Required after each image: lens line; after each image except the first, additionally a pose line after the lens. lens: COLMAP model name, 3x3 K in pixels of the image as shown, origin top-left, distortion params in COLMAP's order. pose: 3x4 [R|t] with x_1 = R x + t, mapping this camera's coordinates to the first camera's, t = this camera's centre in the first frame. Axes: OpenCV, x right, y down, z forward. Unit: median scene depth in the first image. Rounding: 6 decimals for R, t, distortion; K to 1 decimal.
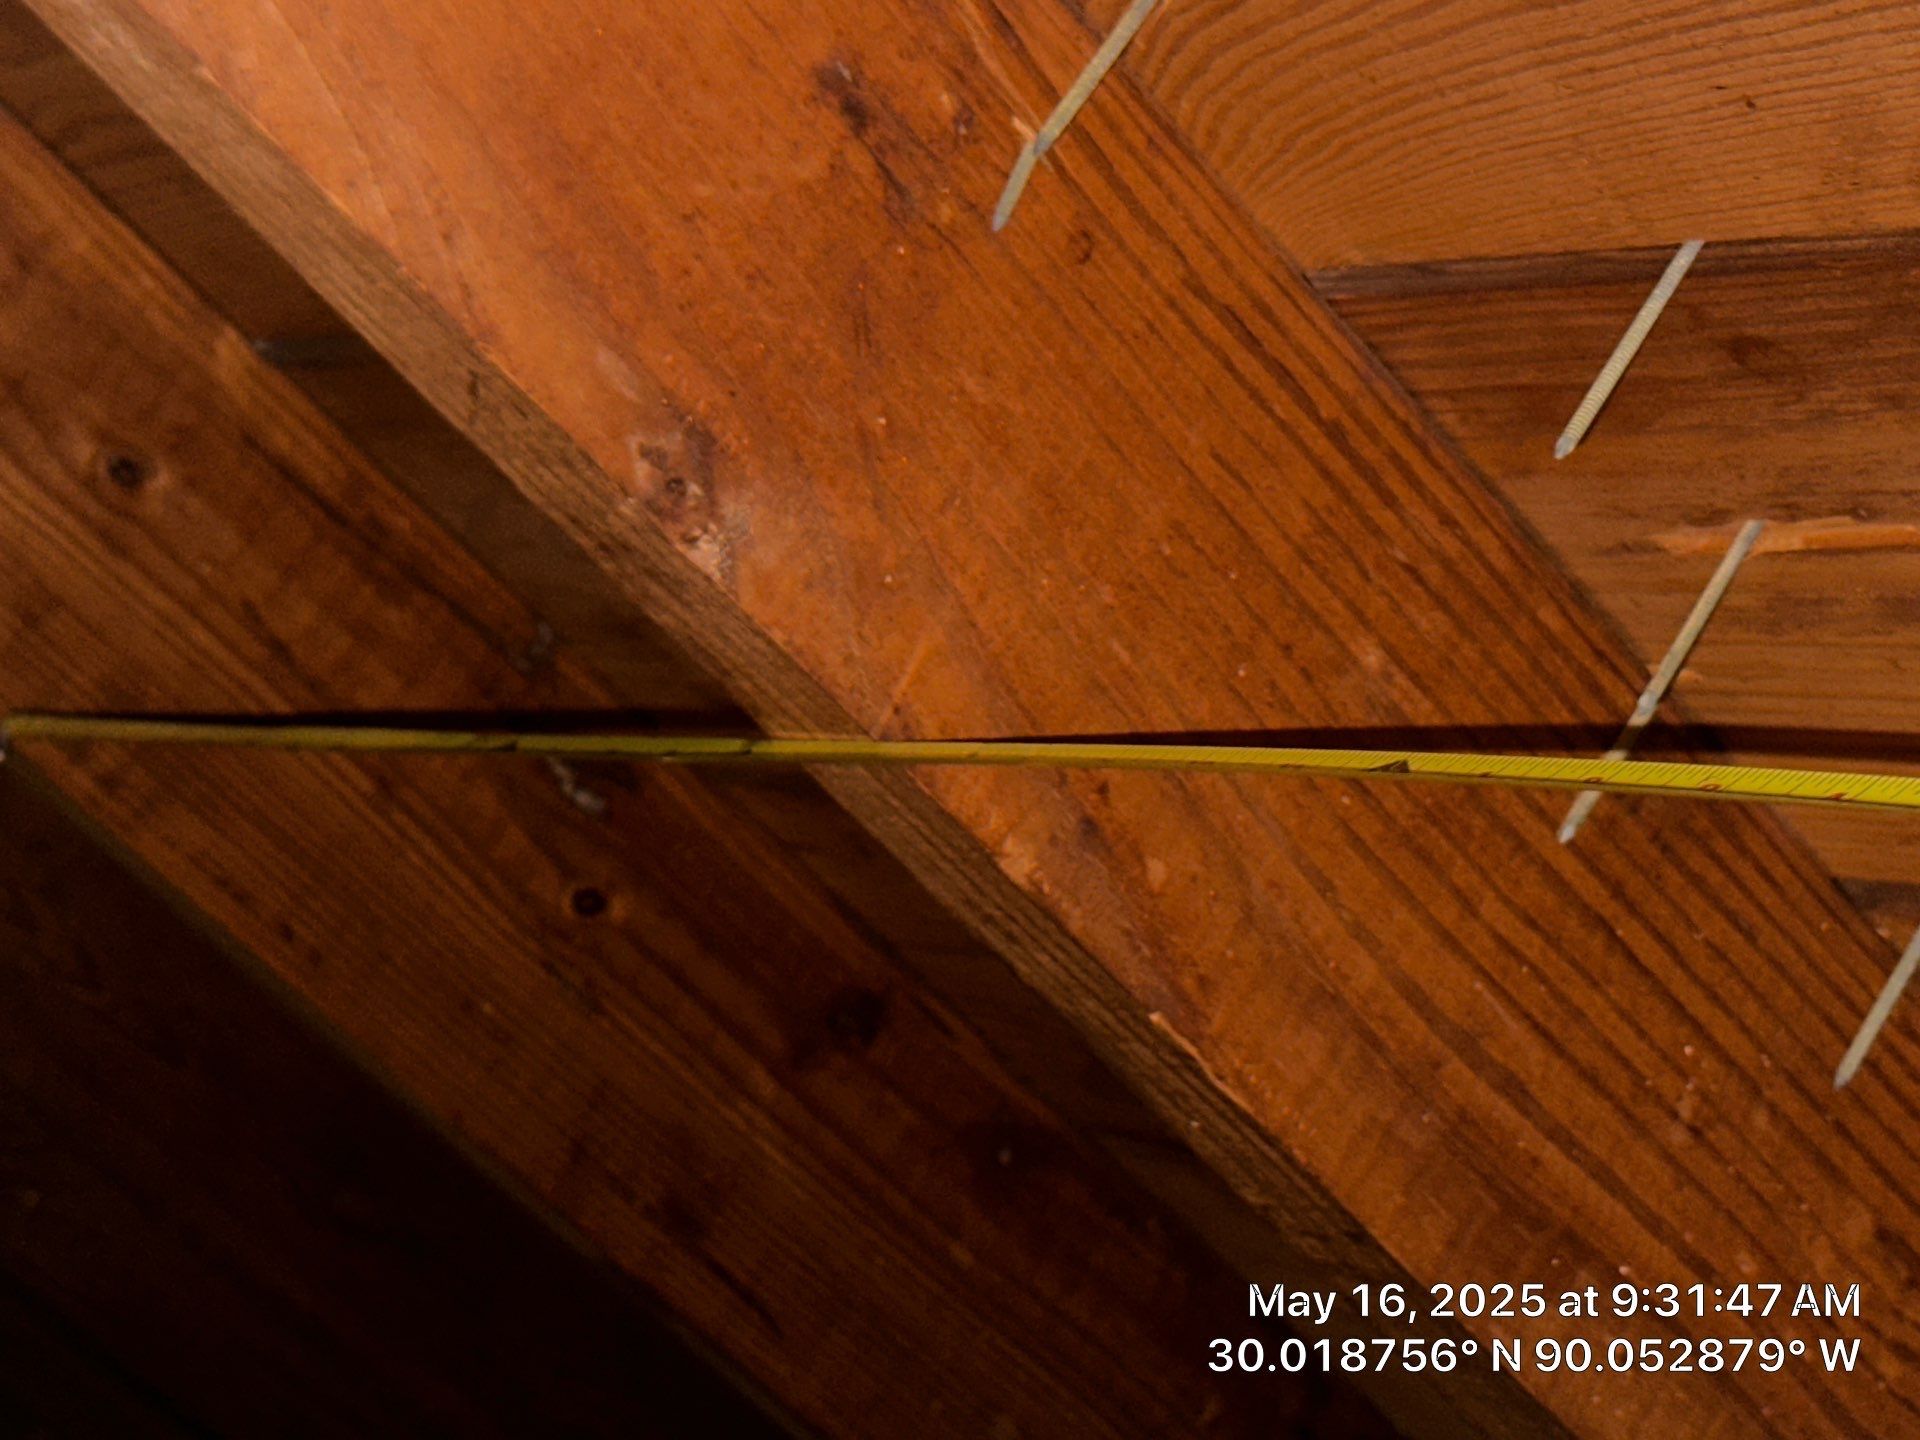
lens RADIAL K [[4719.5, 0, 951.1], [0, 4719.5, 699.5], [0, 0, 1]] dist [0.172897, 0.000000]
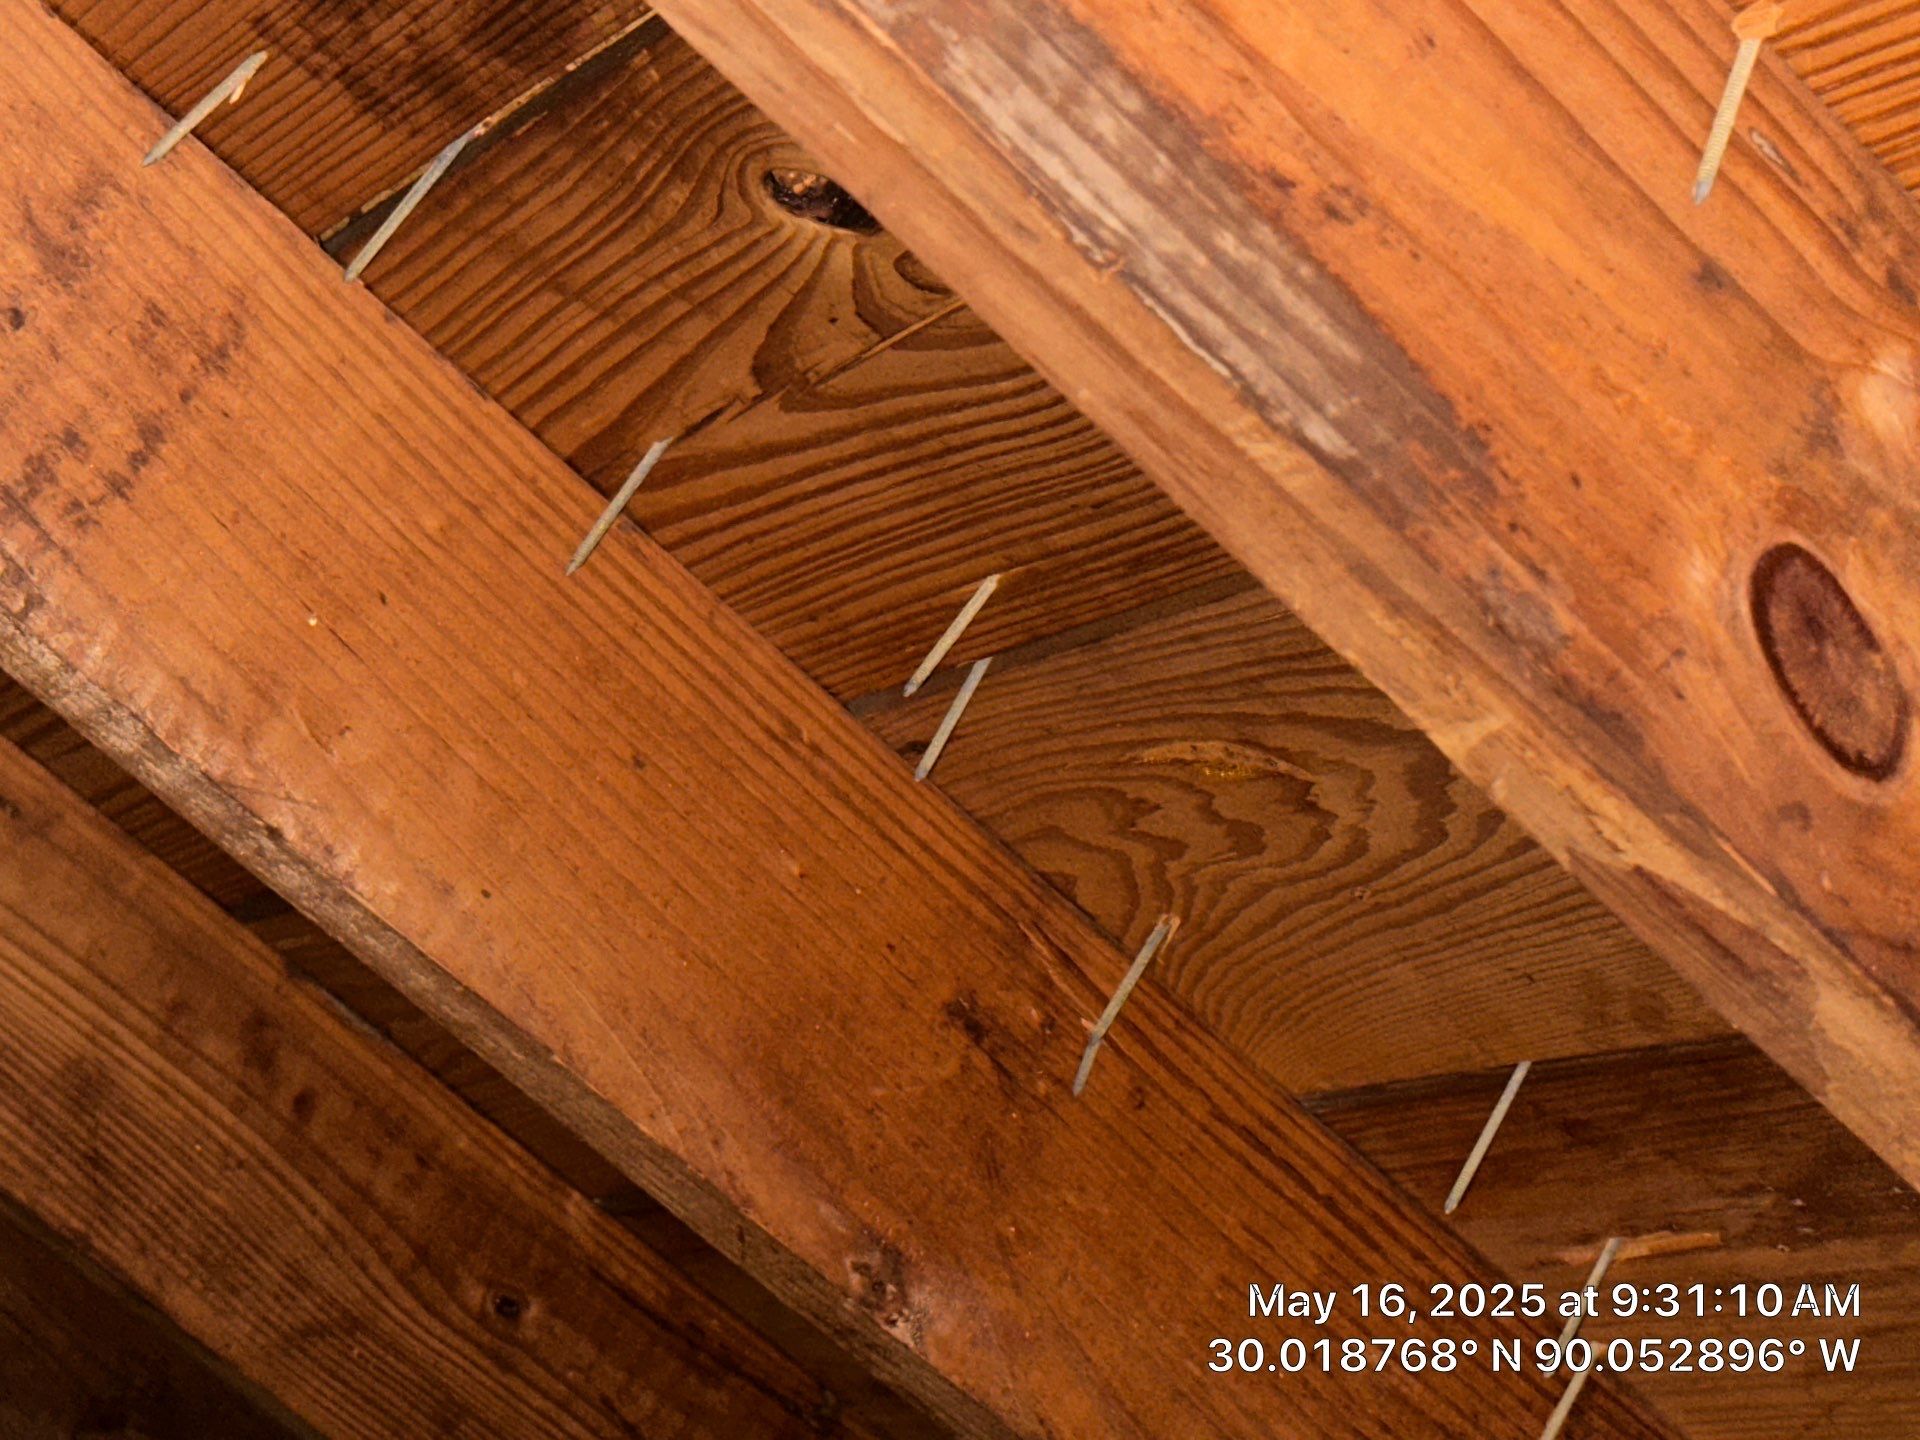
lens RADIAL K [[4719.5, 0, 949.4], [0, 4719.5, 721.7], [0, 0, 1]] dist [0.172897, 0.000000]
pose [[0.992575, -0.106324, -0.059073, 0.071490], [0.096056, 0.983145, -0.155561, 0.014576], [0.074617, 0.148732, 0.986058, -0.512653]]
